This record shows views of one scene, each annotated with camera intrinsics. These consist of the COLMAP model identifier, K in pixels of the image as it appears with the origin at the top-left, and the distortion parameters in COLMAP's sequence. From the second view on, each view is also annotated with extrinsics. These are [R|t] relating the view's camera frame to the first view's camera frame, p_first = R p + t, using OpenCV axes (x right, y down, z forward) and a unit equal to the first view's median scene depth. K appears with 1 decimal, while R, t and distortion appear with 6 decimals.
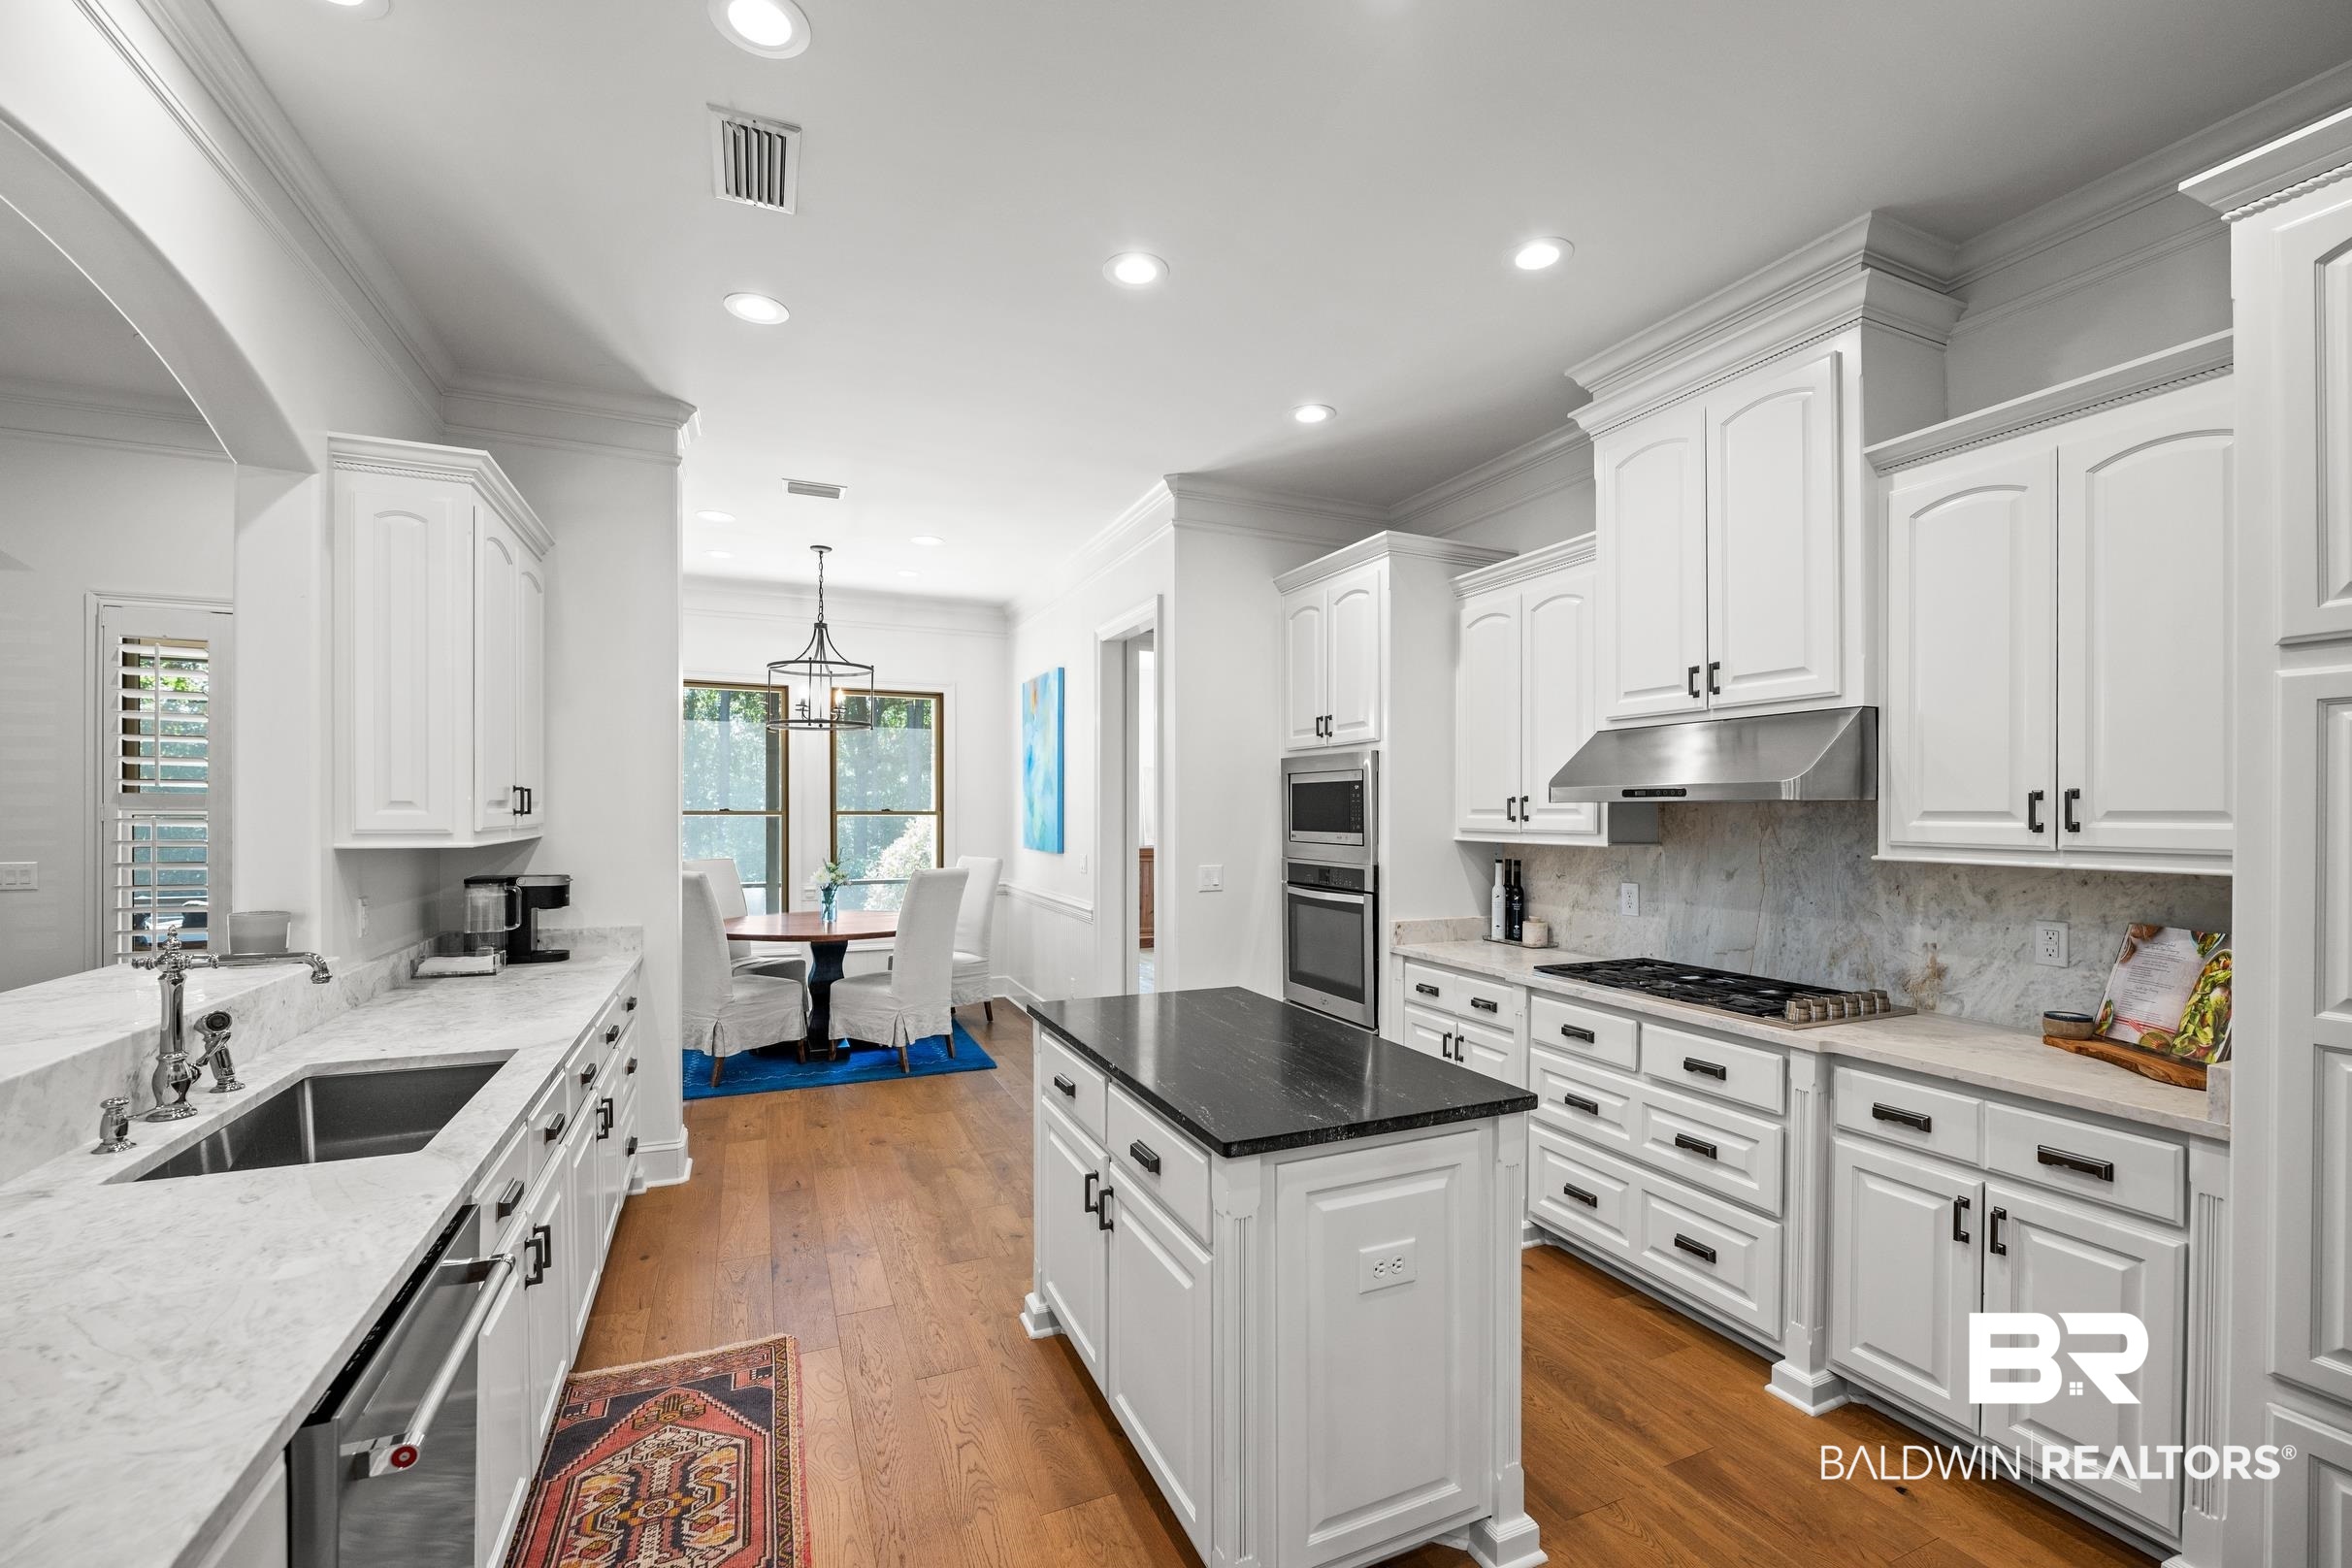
lens RADIAL K [[955.9, 0, 1197.9], [0, 955.9, 817.3], [0, 0, 1]] dist [-0.000772, -0.000071]
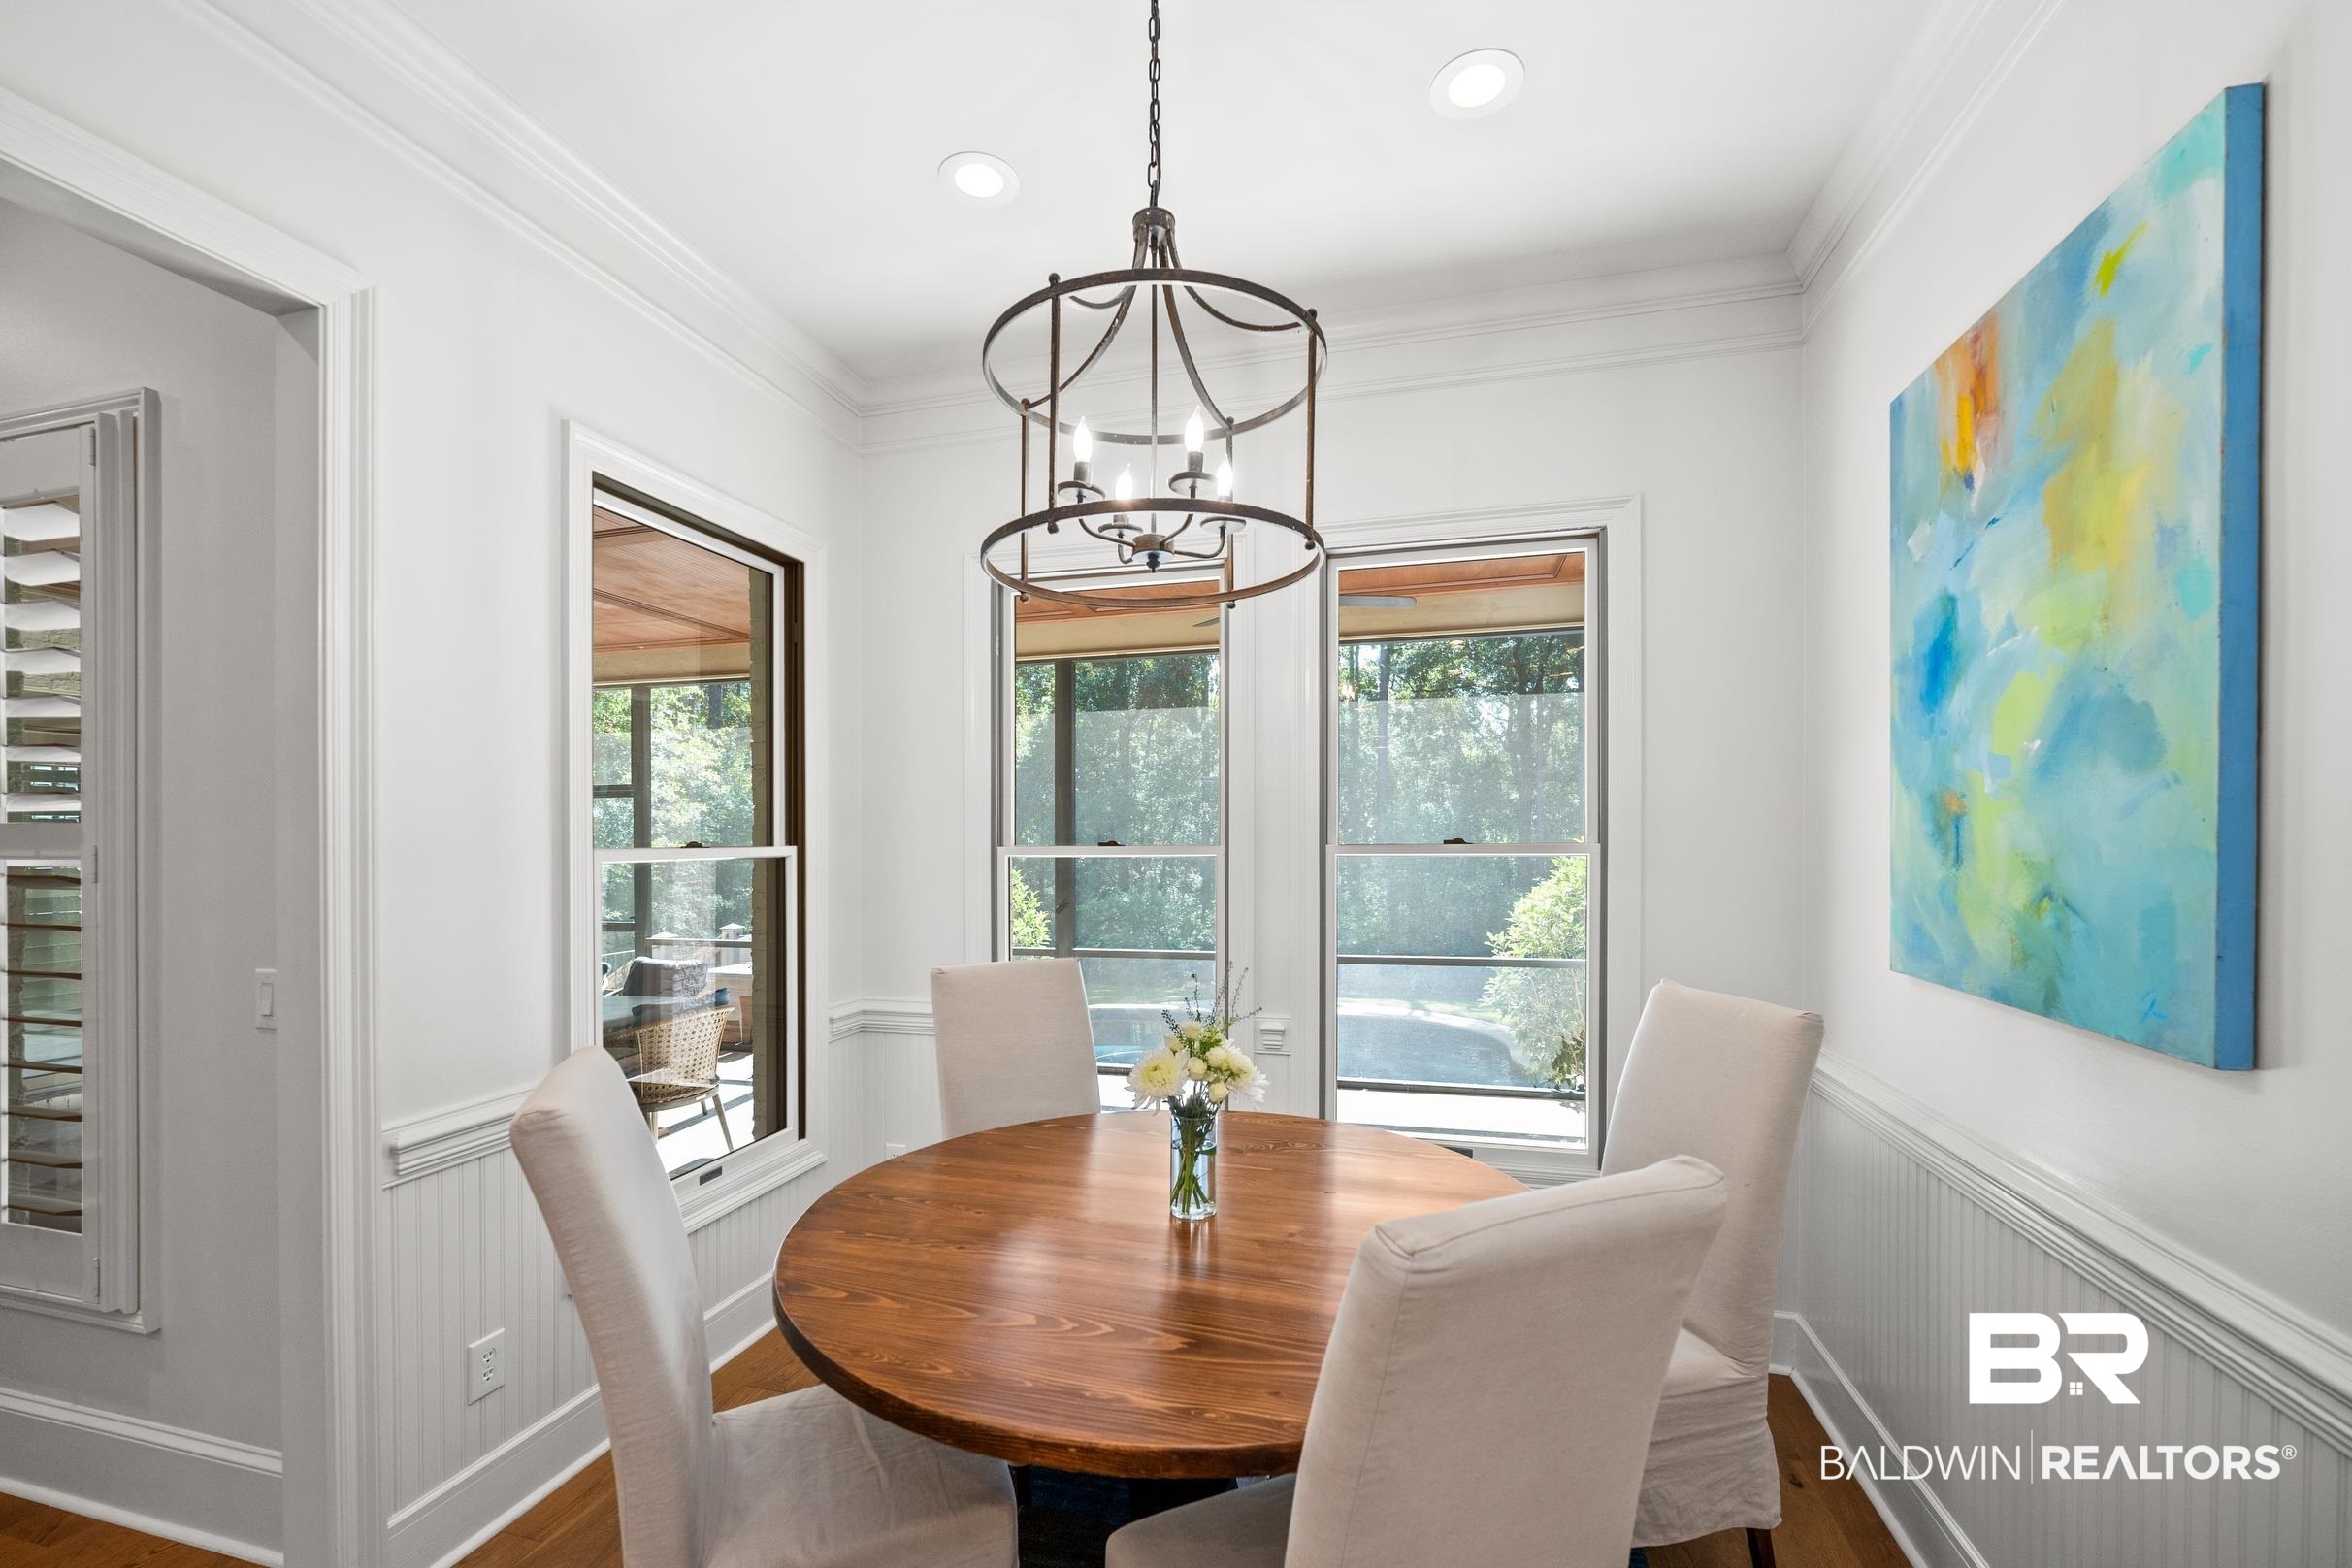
lens RADIAL K [[957.0, 0, 1177.4], [0, 957.0, 843.4], [0, 0, 1]] dist [-0.000520, -0.000141]
pose [[0.767122, 0.000780, -0.641501, -0.171591], [-0.000829, 1.000000, 0.000225, -0.006856], [0.641501, 0.000359, 0.767122, 0.671489]]
